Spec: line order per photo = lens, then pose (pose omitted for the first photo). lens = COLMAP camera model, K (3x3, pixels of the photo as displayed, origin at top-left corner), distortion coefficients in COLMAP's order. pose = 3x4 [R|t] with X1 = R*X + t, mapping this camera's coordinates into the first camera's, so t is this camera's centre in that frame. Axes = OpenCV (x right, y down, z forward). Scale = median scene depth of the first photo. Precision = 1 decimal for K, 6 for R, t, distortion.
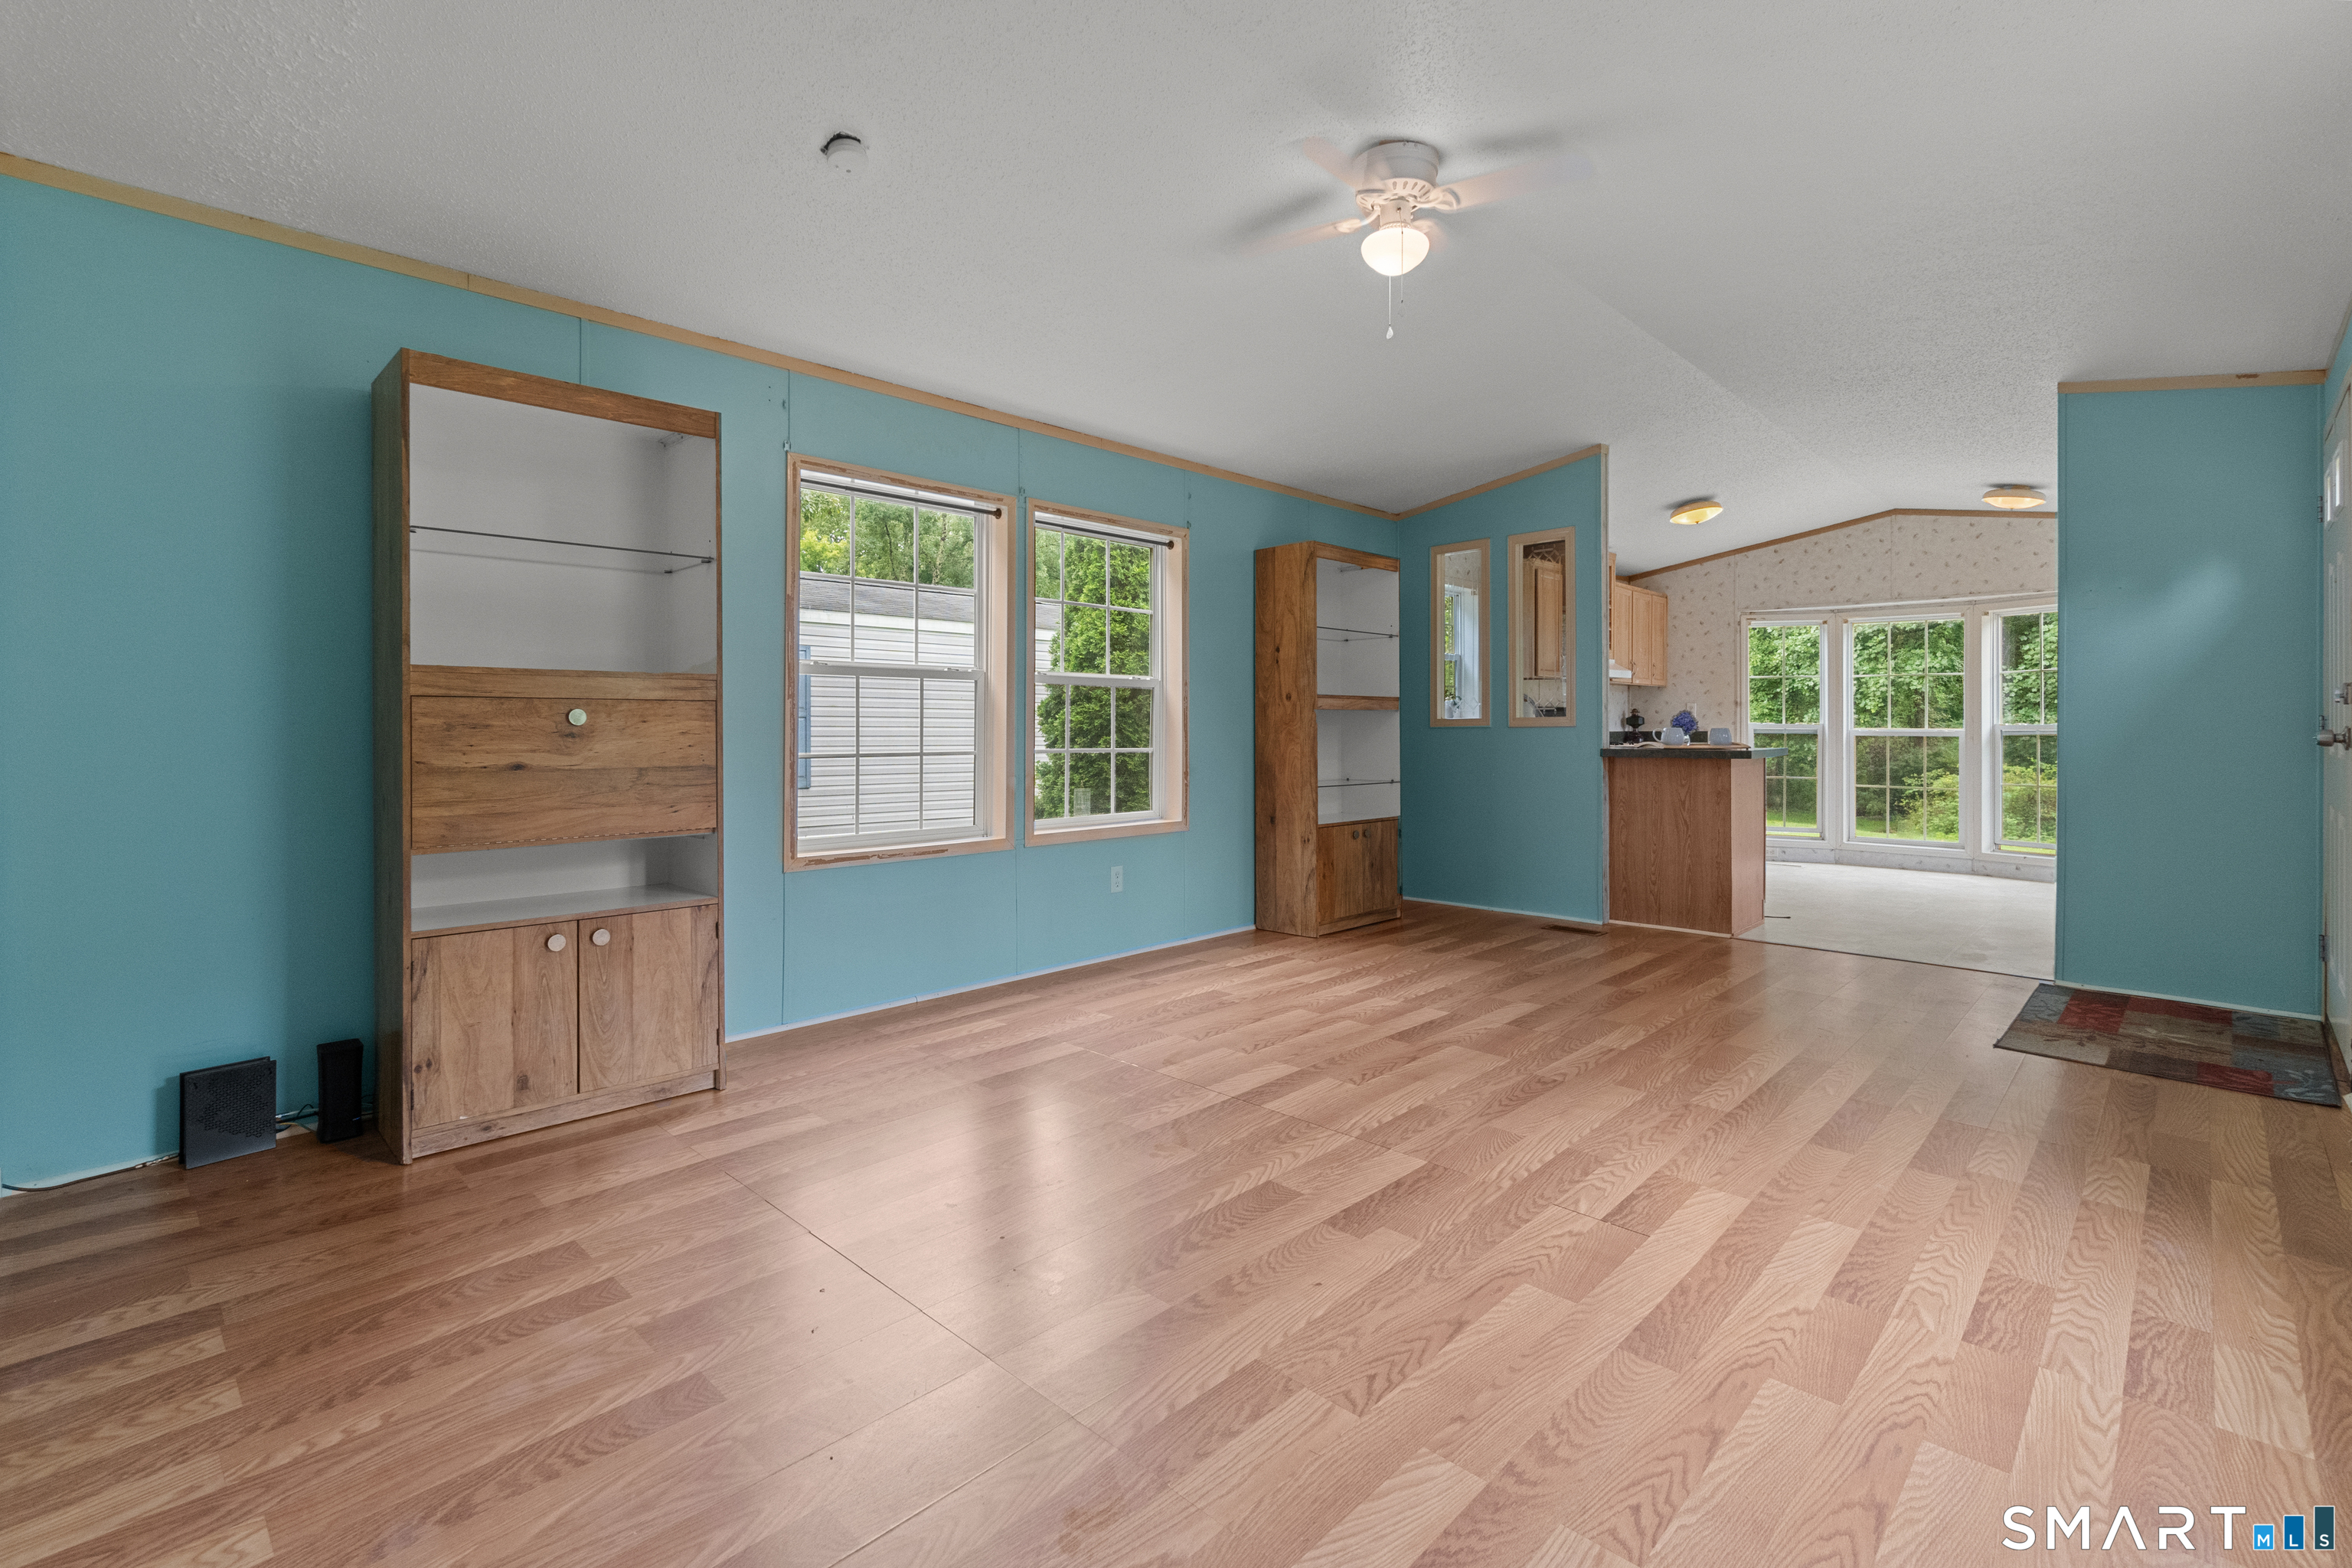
lens RADIAL K [[1043.7, 0, 1121.8], [0, 1043.7, 710.6], [0, 0, 1]] dist [-0.001990, 0.001118]
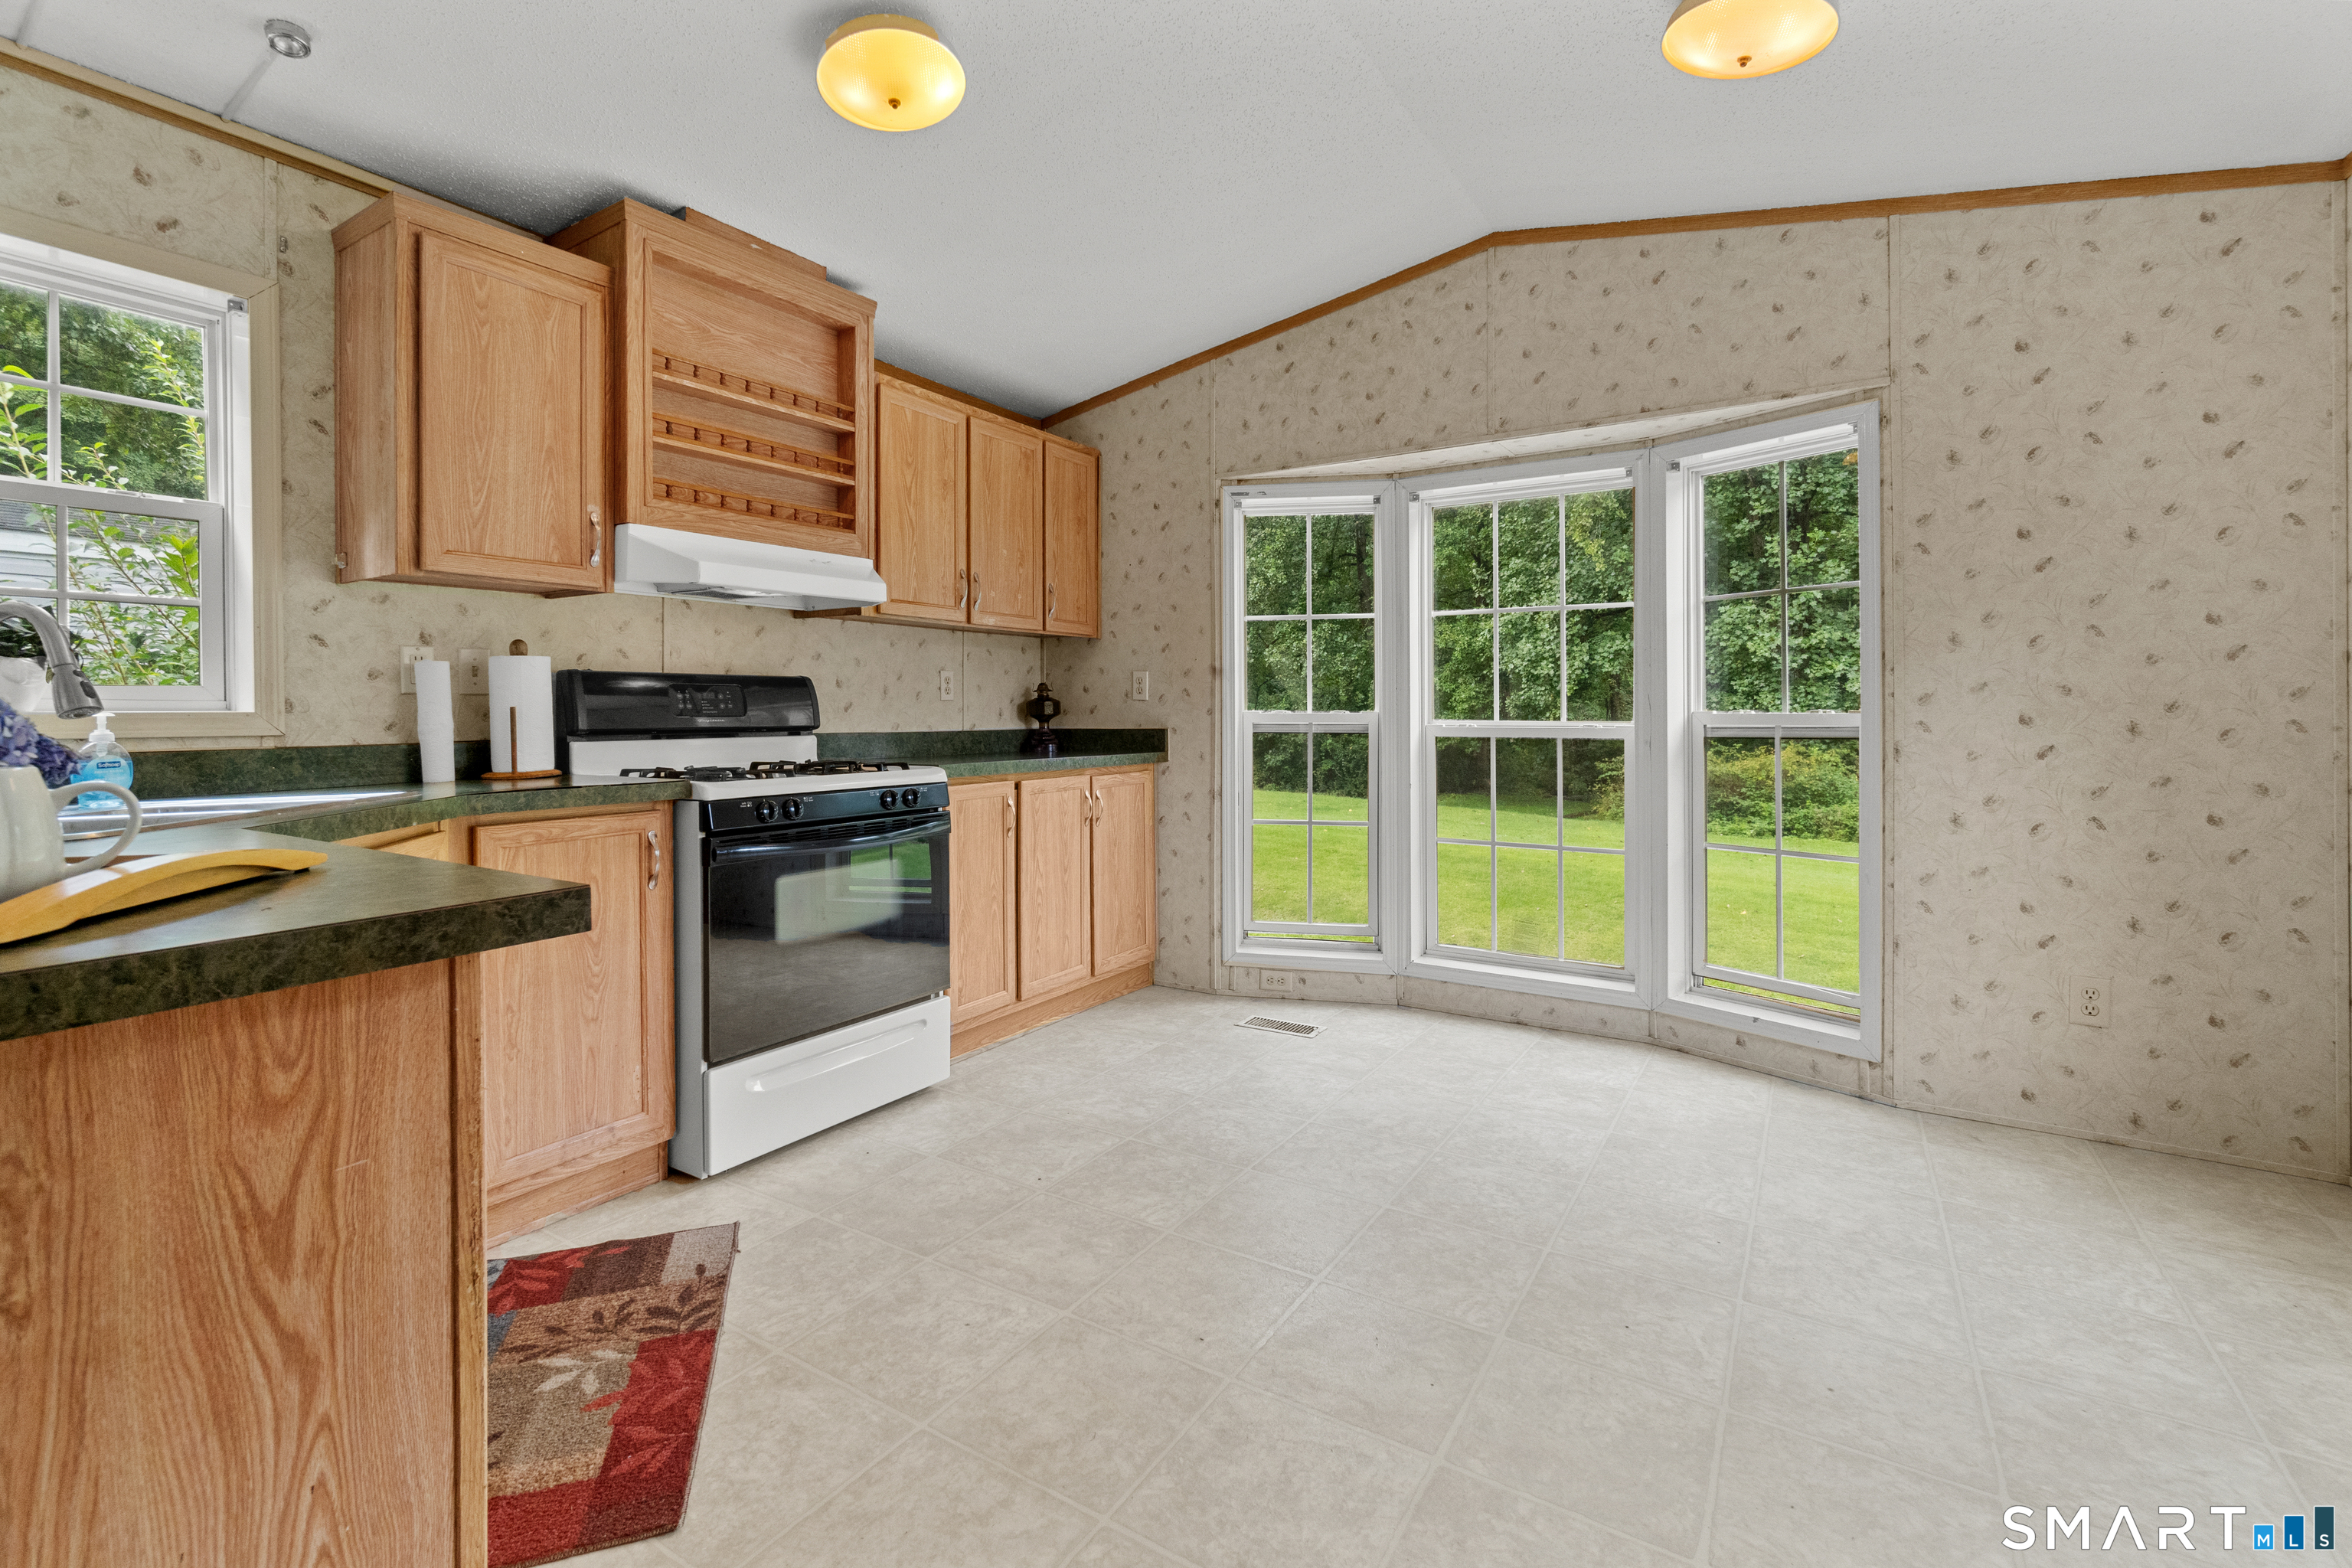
lens RADIAL K [[1043.7, 0, 1092.4], [0, 1043.7, 694.1], [0, 0, 1]] dist [-0.001990, 0.001118]
pose [[0.985107, -0.000173, 0.171944, 0.477443], [0.001058, 0.999987, -0.005057, 0.006181], [-0.171941, 0.005164, 0.985094, 0.569060]]
